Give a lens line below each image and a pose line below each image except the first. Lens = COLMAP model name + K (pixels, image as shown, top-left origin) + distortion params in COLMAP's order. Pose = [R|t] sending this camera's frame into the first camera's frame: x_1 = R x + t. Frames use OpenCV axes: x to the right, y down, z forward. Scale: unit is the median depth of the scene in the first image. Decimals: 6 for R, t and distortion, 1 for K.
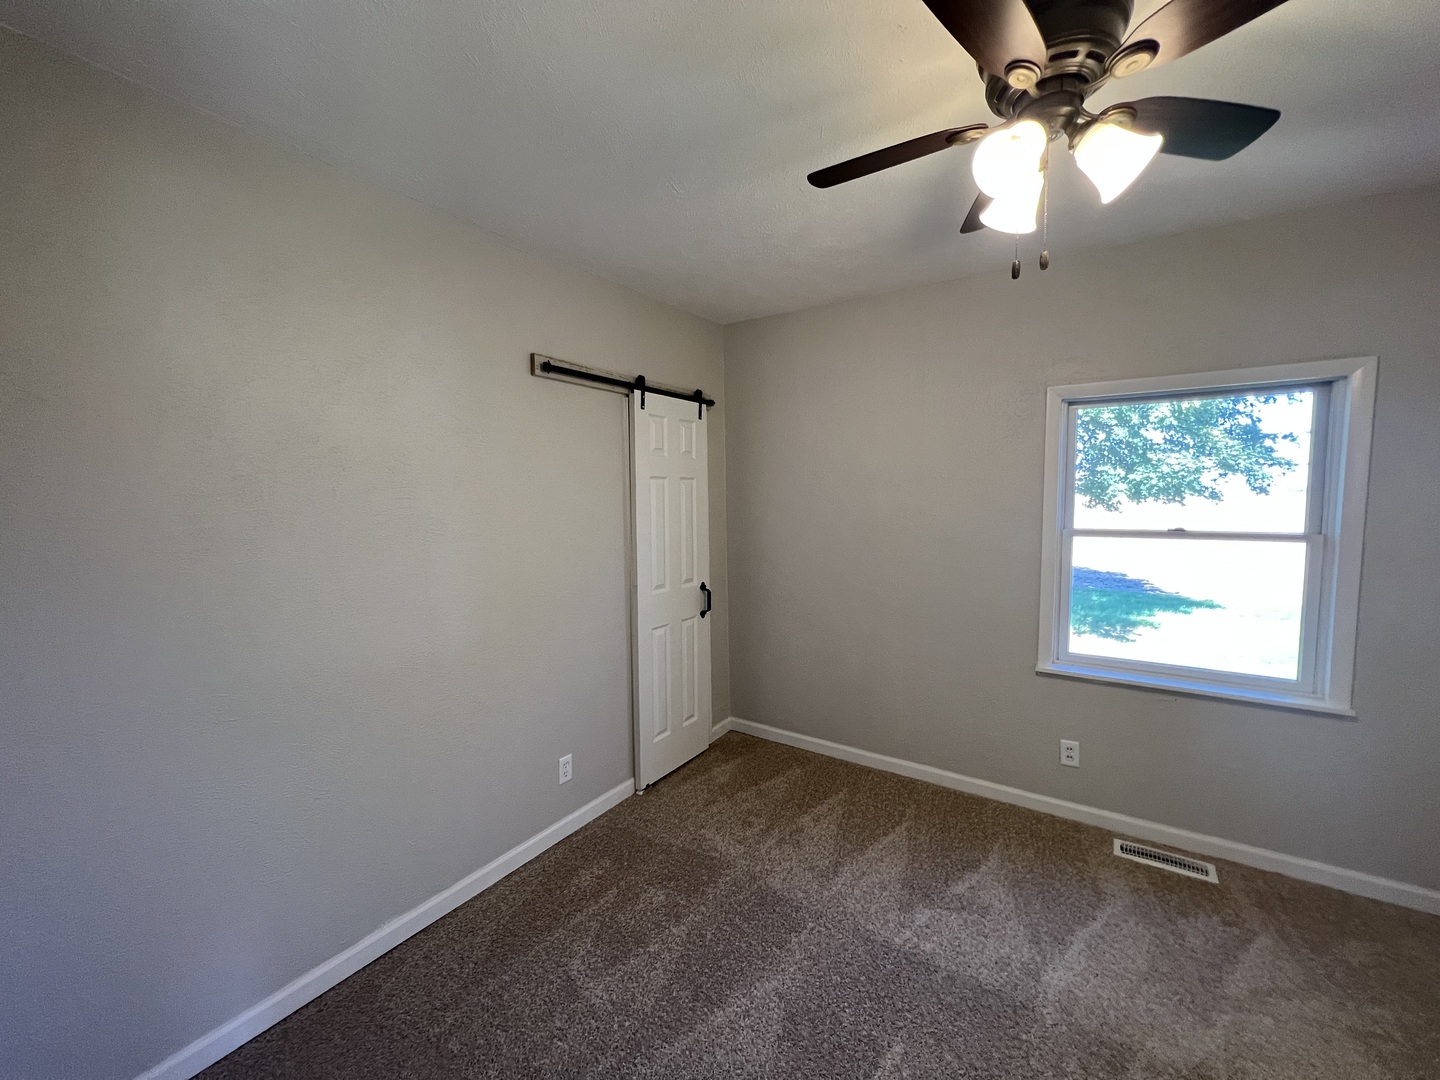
lens RADIAL K [[578.3, 0, 717.7], [0, 578.3, 537.0], [0, 0, 1]] dist [-0.000325, -0.000135]
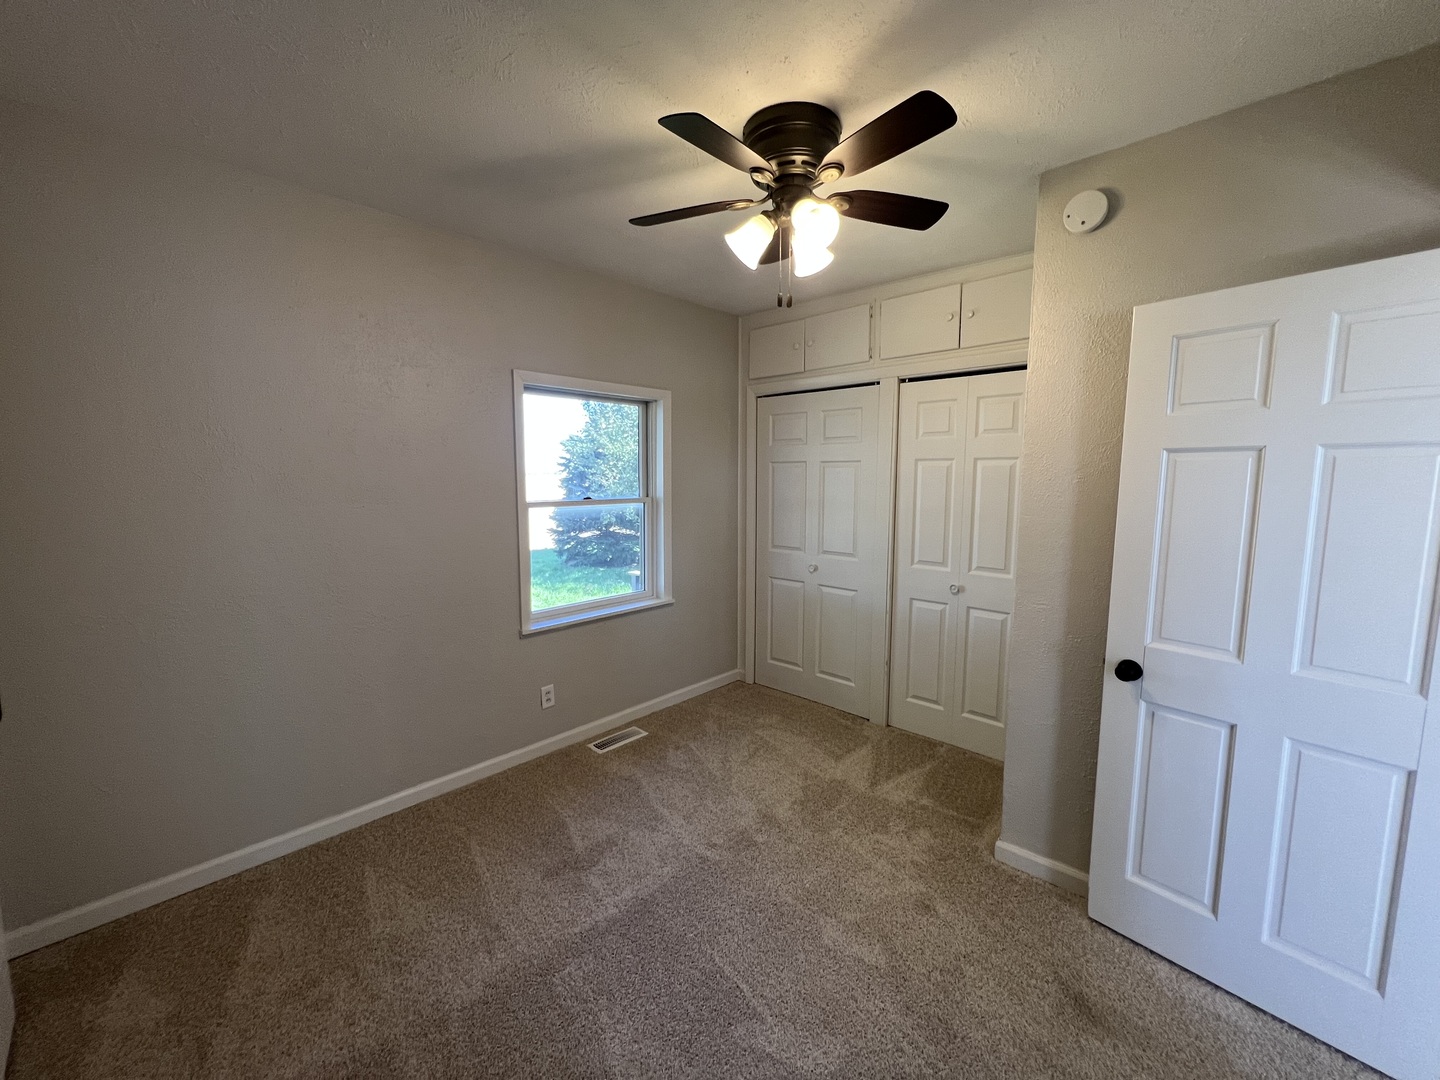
lens RADIAL K [[578.3, 0, 716.7], [0, 578.3, 541.3], [0, 0, 1]] dist [-0.000325, -0.000135]
pose [[0.165499, -0.108279, 0.980248, -0.481890], [0.063925, 0.993042, 0.098900, -0.028028], [-0.984136, 0.046295, 0.171270, 0.511831]]
